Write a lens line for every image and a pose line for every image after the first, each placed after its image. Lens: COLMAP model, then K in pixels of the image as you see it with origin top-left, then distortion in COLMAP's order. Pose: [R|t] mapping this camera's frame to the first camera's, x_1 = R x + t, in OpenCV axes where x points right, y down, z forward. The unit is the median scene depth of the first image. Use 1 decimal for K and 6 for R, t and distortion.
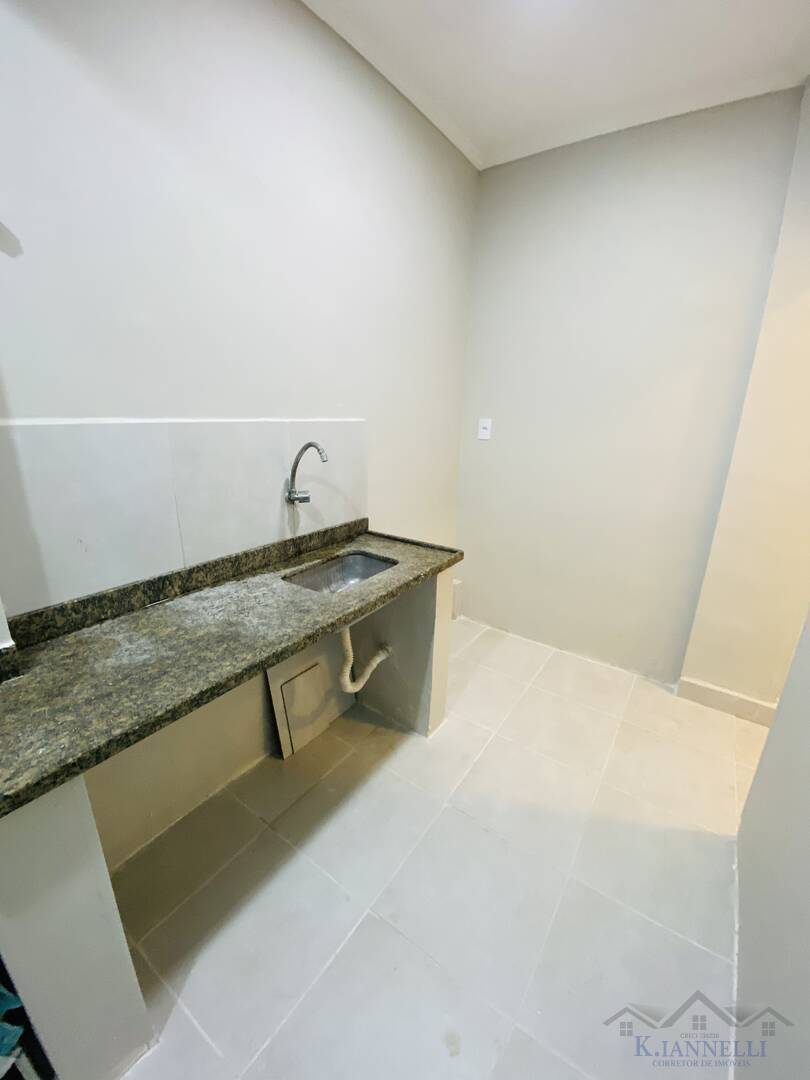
lens RADIAL K [[436.3, 0, 405.0], [0, 436.3, 540.0], [0, 0, 1]] dist [0.021495, -0.018204]
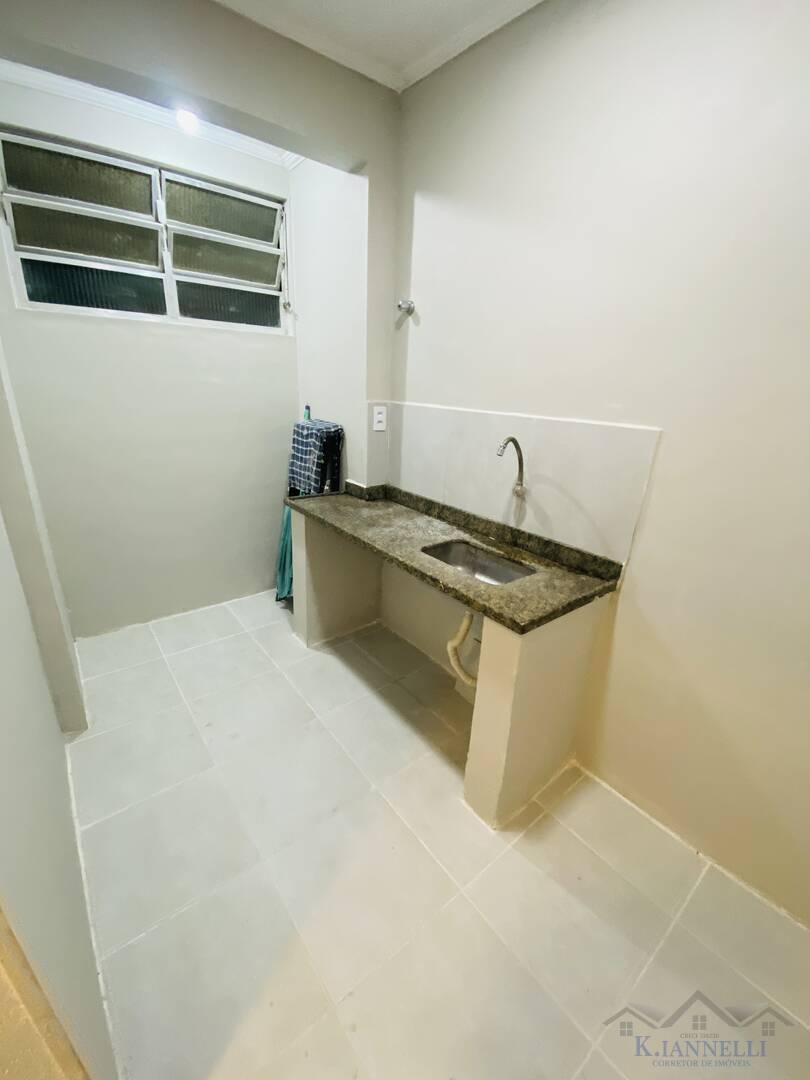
lens RADIAL K [[436.3, 0, 405.0], [0, 436.3, 540.0], [0, 0, 1]] dist [0.021495, -0.018204]
pose [[-0.282455, 0.290315, -0.914295, 0.901381], [-0.326994, 0.866884, 0.376280, -0.329245], [0.901828, 0.405251, -0.149925, 1.053188]]
